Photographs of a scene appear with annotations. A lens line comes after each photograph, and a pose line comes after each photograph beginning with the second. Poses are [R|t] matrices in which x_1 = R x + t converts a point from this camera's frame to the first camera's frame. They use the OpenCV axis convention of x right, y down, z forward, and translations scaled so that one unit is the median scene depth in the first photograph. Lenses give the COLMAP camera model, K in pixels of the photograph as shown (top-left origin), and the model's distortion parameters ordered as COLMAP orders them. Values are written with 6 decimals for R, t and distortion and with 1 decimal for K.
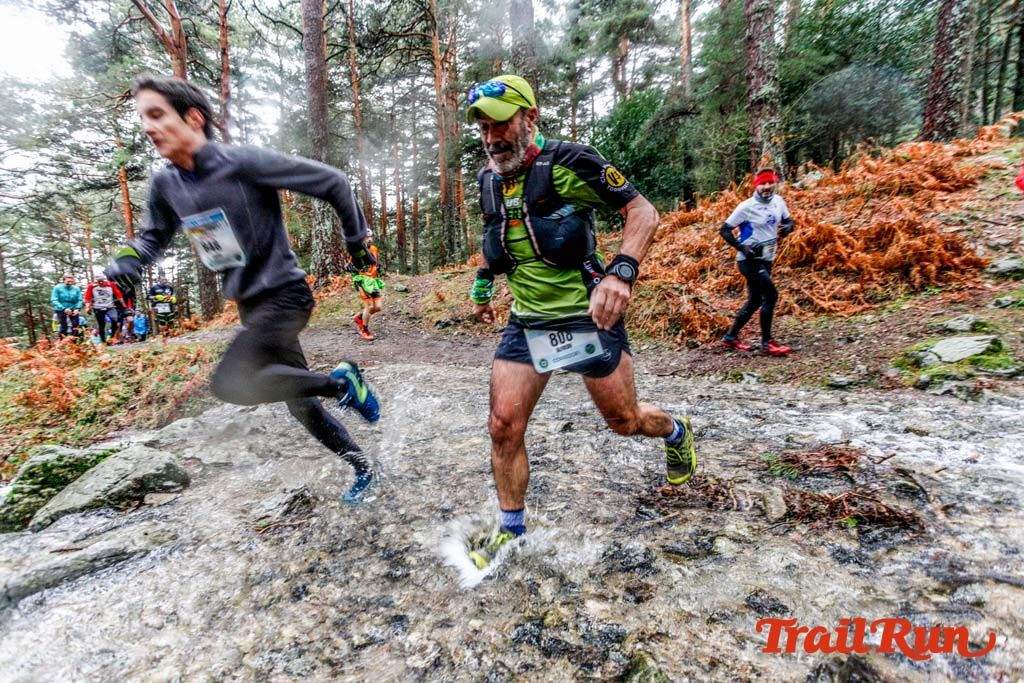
lens RADIAL K [[497.1, 0, 500.0], [0, 497.1, 342.9], [0, 0, 1]] dist [-0.038126, 0.027100]
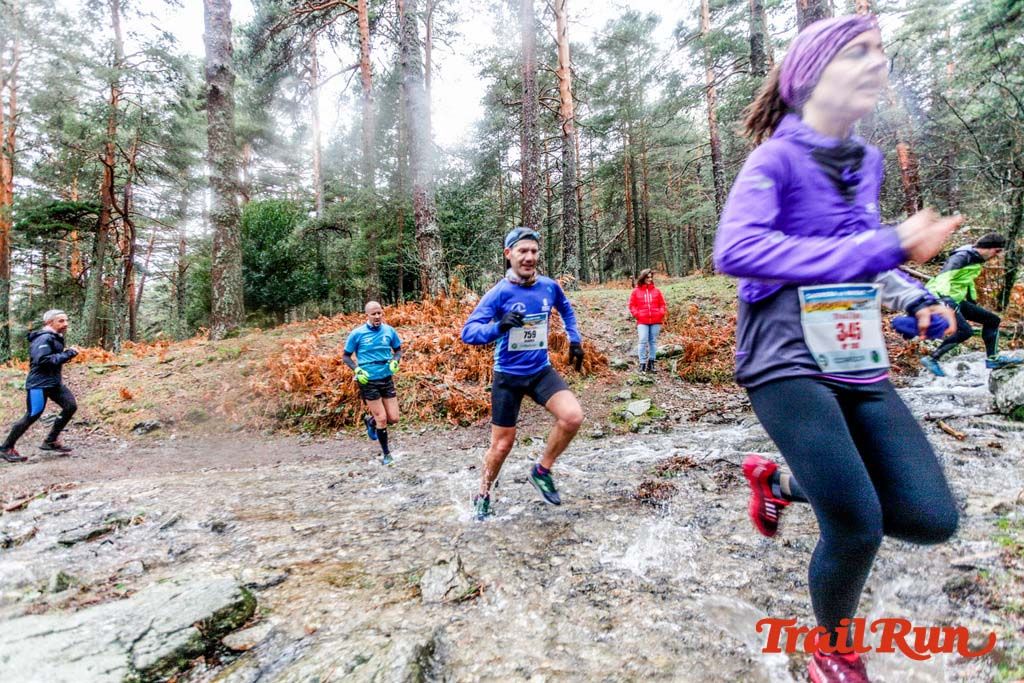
lens RADIAL K [[497.5, 0, 499.3], [0, 497.5, 342.9], [0, 0, 1]] dist [-0.039002, 0.027920]
pose [[0.712173, 0.049273, 0.700273, -0.310370], [0.096337, 0.981236, -0.167017, 0.016175], [-0.695362, 0.186408, 0.694063, 0.053187]]
